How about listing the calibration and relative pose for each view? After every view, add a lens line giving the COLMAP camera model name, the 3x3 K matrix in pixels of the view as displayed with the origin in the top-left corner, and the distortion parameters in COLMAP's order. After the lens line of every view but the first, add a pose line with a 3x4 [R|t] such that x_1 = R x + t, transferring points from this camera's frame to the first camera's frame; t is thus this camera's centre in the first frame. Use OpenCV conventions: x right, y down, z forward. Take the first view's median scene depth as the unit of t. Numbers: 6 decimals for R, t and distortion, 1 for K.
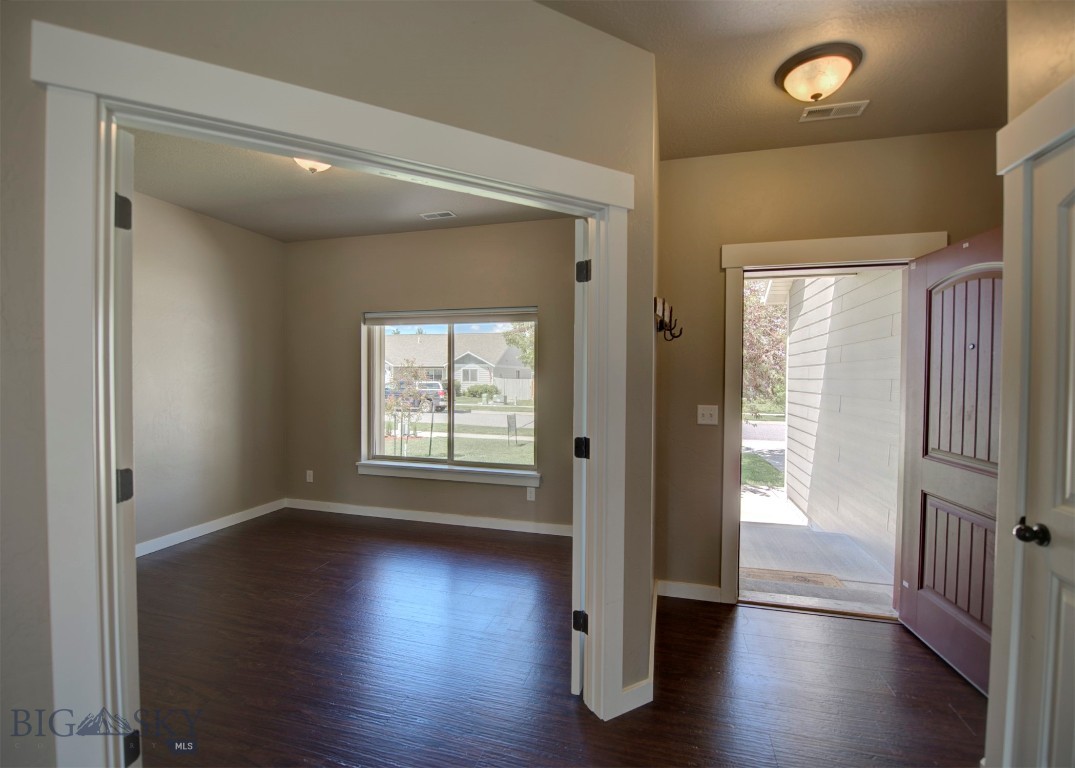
lens RADIAL K [[458.3, 0, 535.6], [0, 458.3, 380.1], [0, 0, 1]] dist [-0.019176, -0.000052]
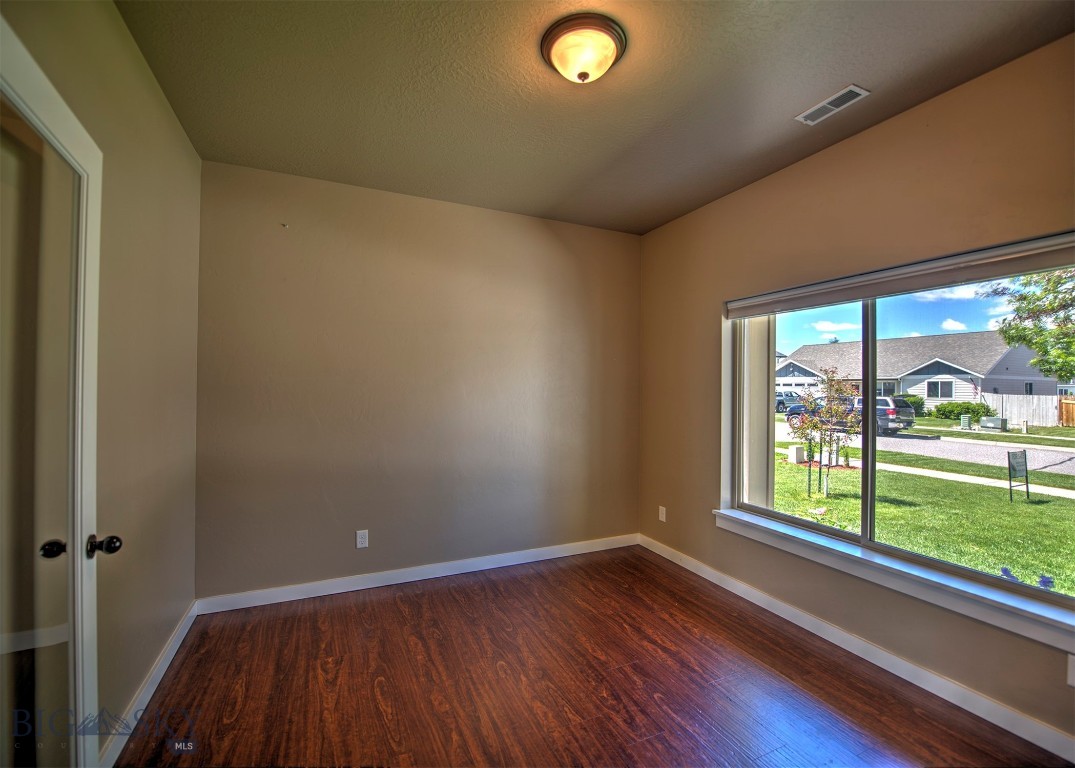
lens RADIAL K [[458.3, 0, 533.5], [0, 458.3, 384.0], [0, 0, 1]] dist [-0.019176, -0.000052]
pose [[0.640668, -0.003712, -0.767809, -0.018833], [-0.012246, 0.999812, -0.015052, -0.004505], [0.767720, 0.019046, 0.640502, 0.302599]]
